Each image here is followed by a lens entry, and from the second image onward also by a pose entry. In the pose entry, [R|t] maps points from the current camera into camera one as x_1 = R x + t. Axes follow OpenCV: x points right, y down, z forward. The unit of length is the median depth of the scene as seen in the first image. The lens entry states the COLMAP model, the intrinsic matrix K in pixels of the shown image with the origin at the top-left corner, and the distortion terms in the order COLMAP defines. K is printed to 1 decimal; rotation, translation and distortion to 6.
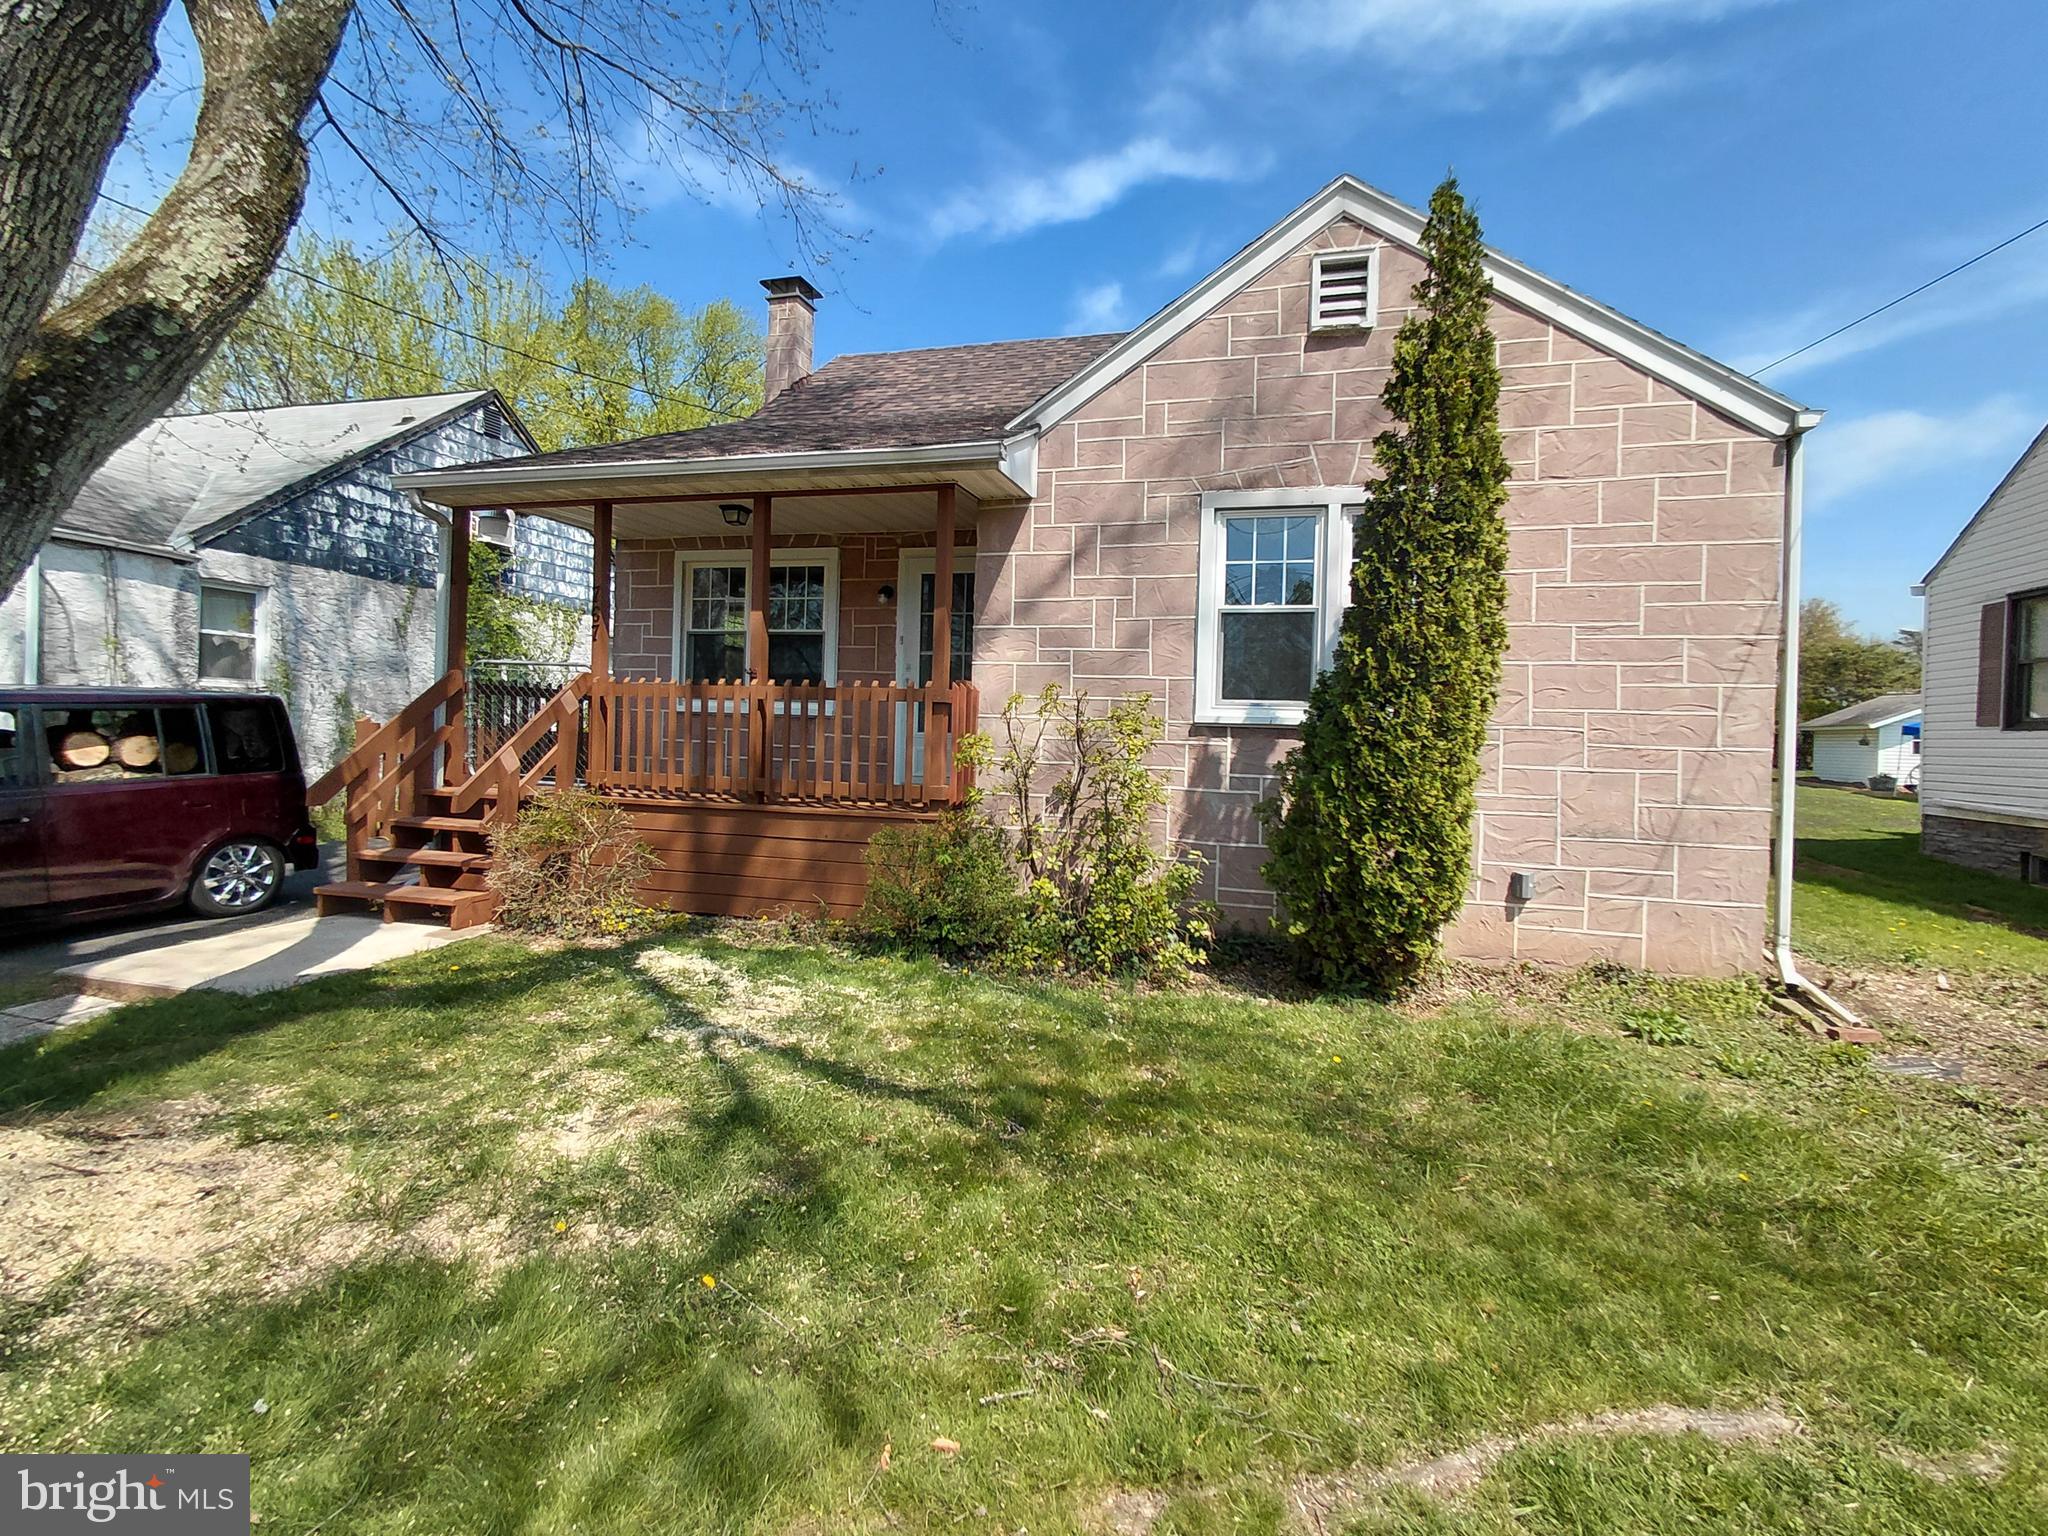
lens RADIAL K [[961.8, 0, 1017.2], [0, 961.8, 737.2], [0, 0, 1]] dist [-0.022981, 0.000313]
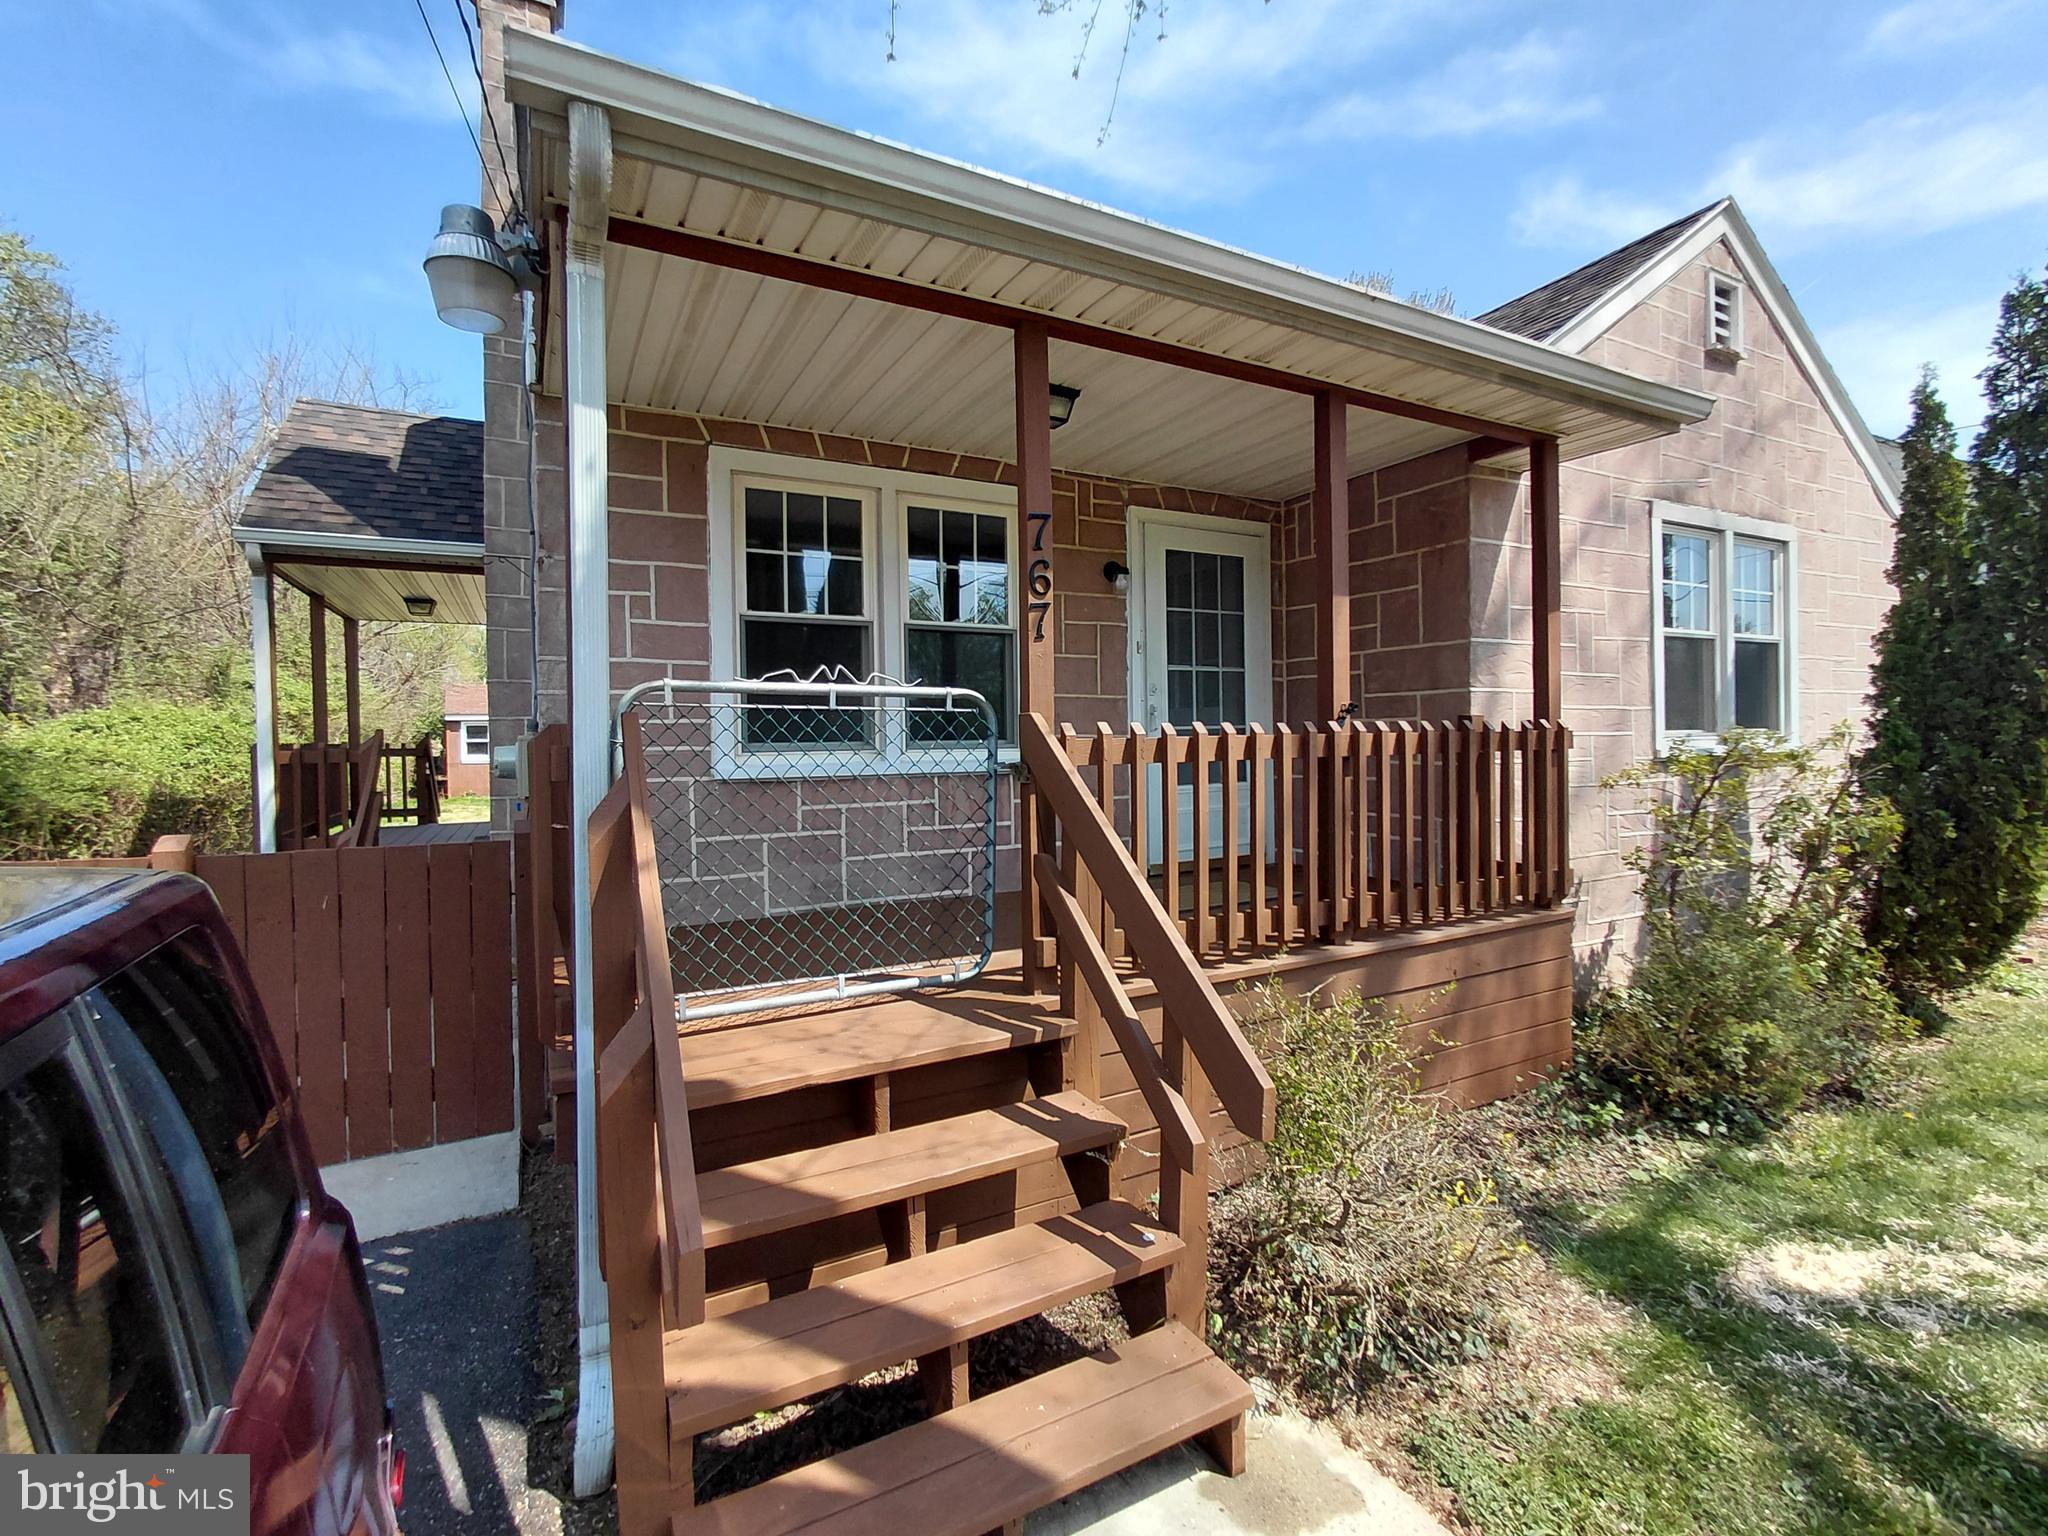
lens RADIAL K [[961.8, 0, 1017.2], [0, 961.8, 737.2], [0, 0, 1]] dist [-0.022981, 0.000313]
pose [[0.749164, -0.021231, 0.662044, -0.812364], [0.028021, 0.999607, 0.000347, -0.061046], [-0.661792, 0.018291, 0.749465, 0.772494]]
